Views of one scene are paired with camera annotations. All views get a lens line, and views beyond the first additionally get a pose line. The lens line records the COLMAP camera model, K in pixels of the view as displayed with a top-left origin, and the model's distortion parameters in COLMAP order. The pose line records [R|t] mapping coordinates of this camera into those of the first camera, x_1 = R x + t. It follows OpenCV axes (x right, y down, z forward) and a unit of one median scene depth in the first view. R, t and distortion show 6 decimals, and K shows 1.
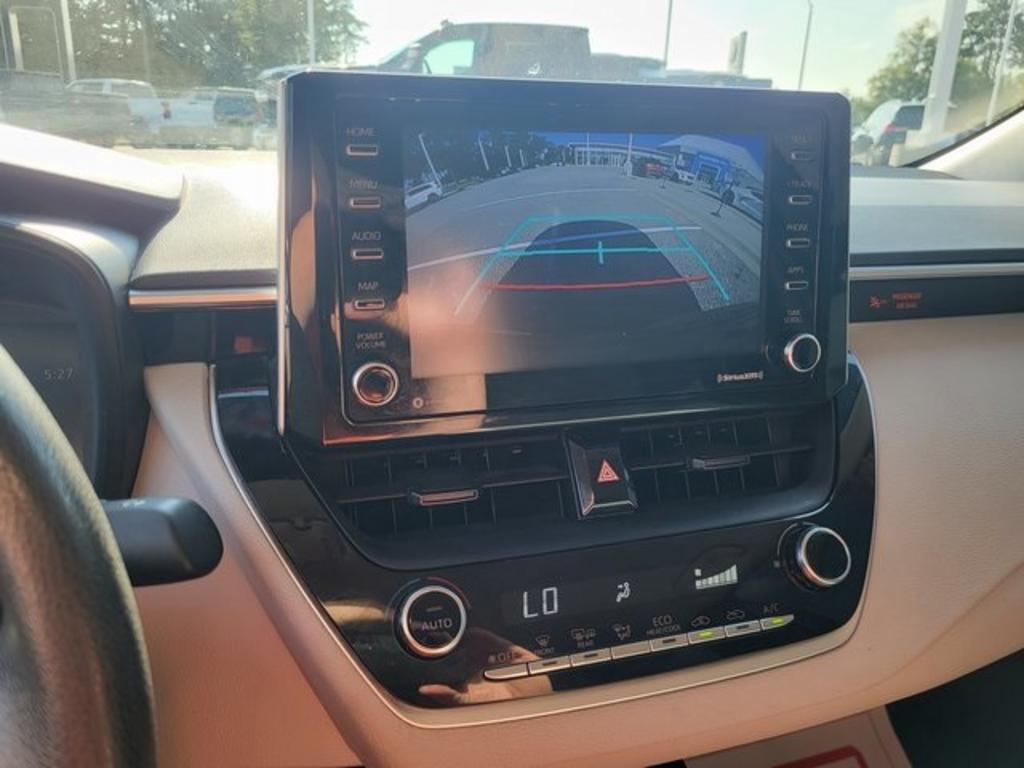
lens RADIAL K [[828.0, 0, 511.6], [0, 828.0, 367.5], [0, 0, 1]] dist [0.011611, -0.007811]
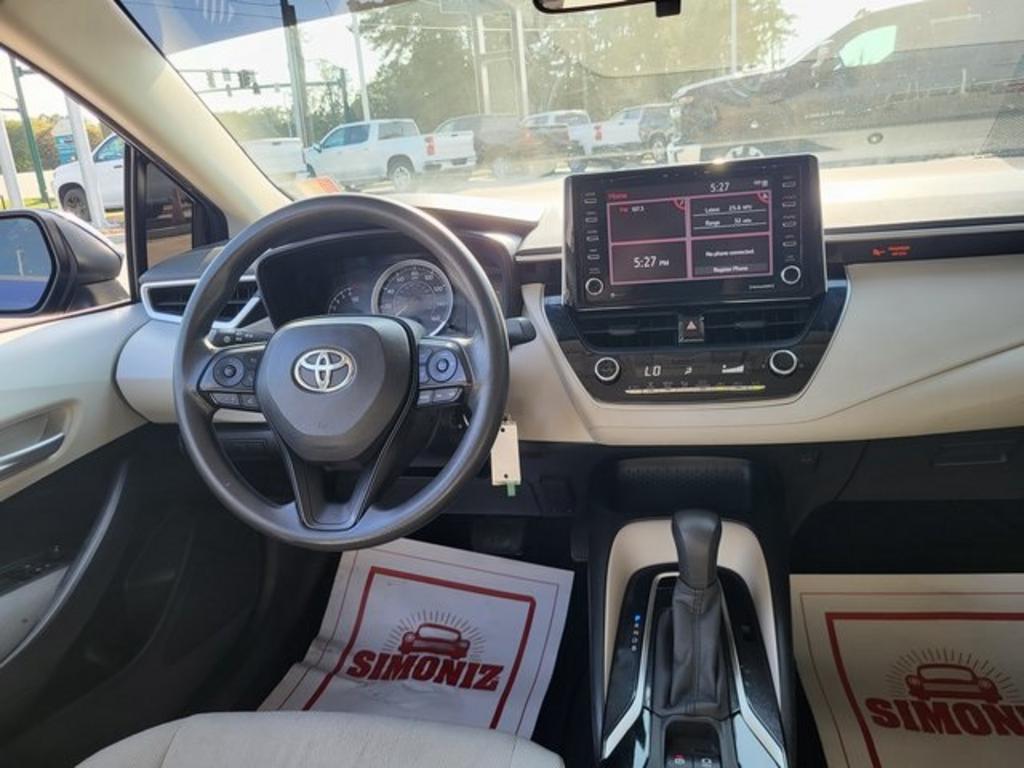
lens RADIAL K [[828.0, 0, 491.5], [0, 828.0, 396.1], [0, 0, 1]] dist [0.011611, -0.007811]
pose [[0.867225, 0.042329, -0.496115, 0.618622], [-0.028463, 0.998965, 0.035479, 0.199618], [0.497103, -0.016647, 0.867532, -1.043071]]
